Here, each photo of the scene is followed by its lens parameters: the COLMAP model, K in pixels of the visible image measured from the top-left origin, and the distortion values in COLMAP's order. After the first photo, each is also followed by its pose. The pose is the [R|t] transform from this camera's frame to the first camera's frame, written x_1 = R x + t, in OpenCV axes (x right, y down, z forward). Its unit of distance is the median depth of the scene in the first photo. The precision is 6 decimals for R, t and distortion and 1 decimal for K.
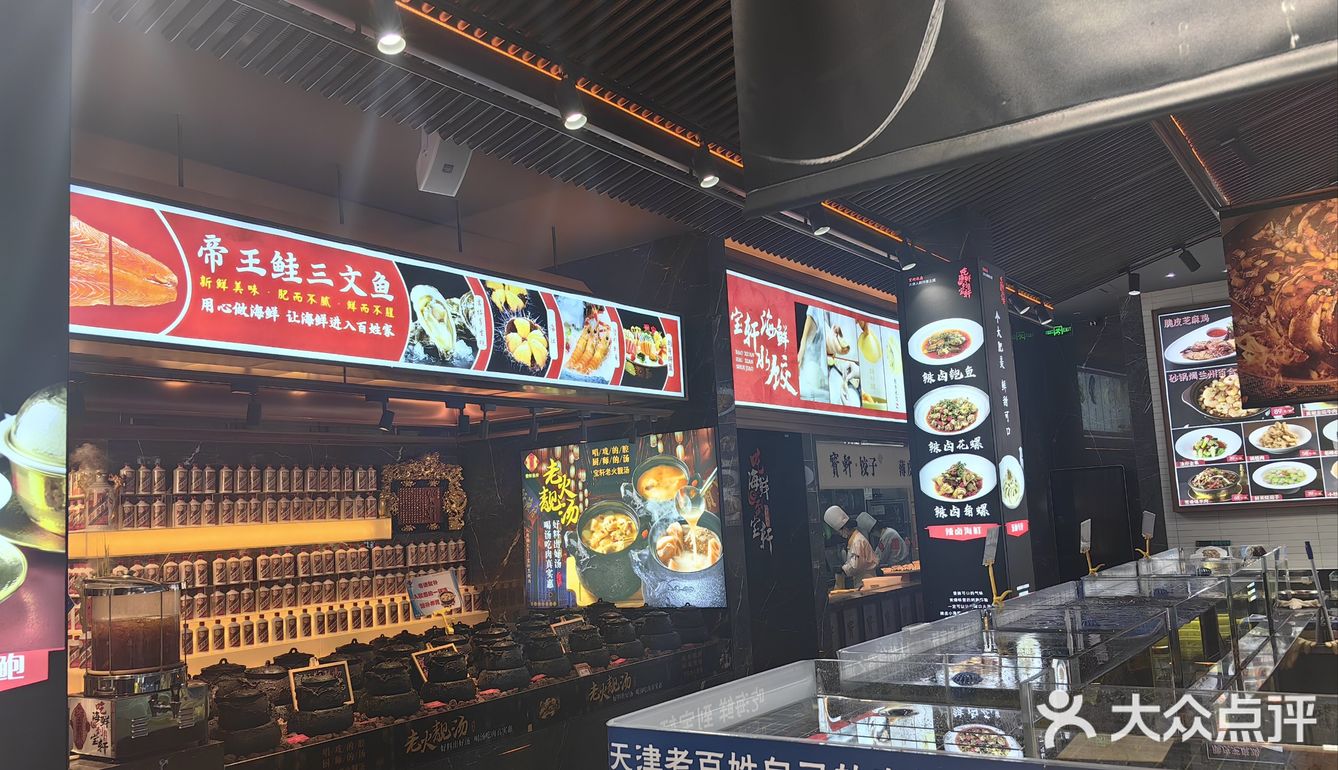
lens RADIAL K [[1042.7, 0, 688.4], [0, 1042.7, 413.0], [0, 0, 1]] dist [0.104492, -0.201889]
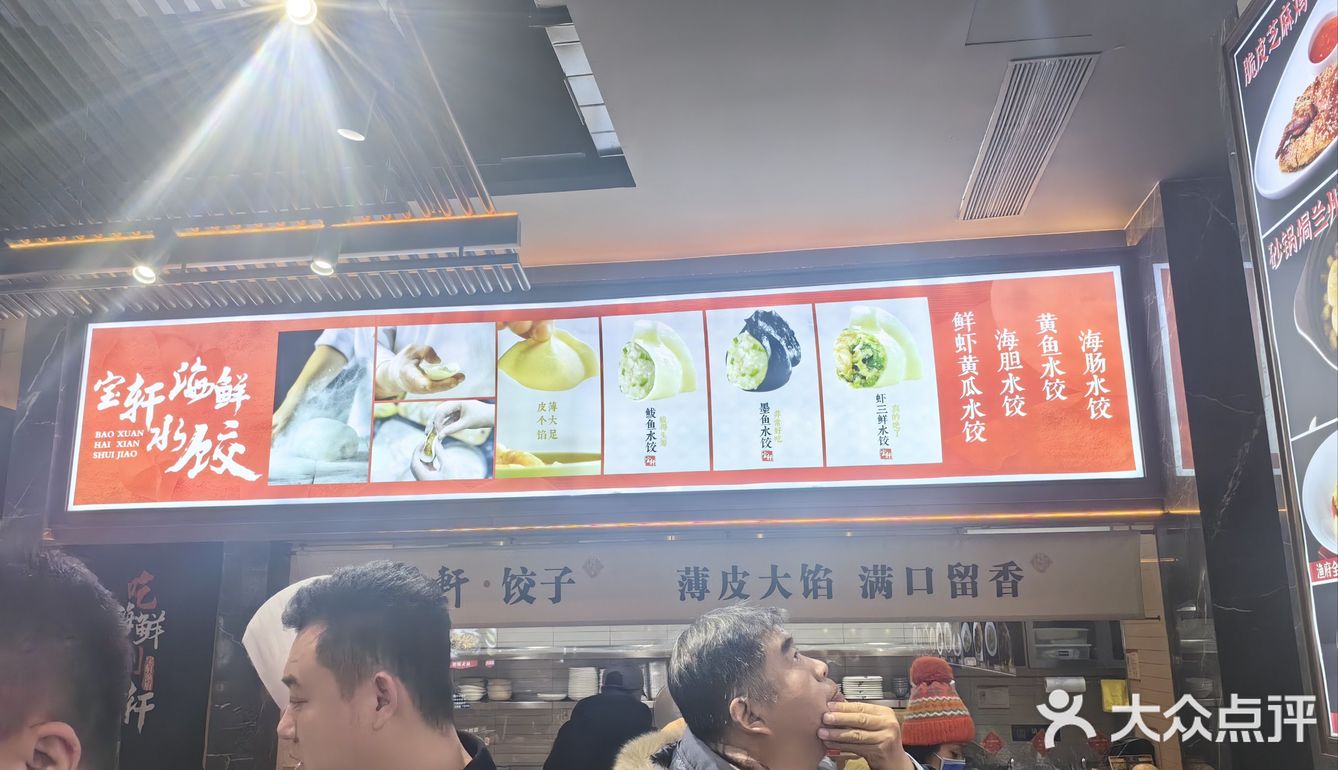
lens RADIAL K [[1042.7, 0, 688.4], [0, 1042.7, 413.0], [0, 0, 1]] dist [0.104492, -0.201889]
pose [[0.459336, -0.144520, -0.876427, 0.806950], [0.073056, 0.989479, -0.124874, 0.042498], [0.885253, -0.006669, 0.465061, 0.963890]]
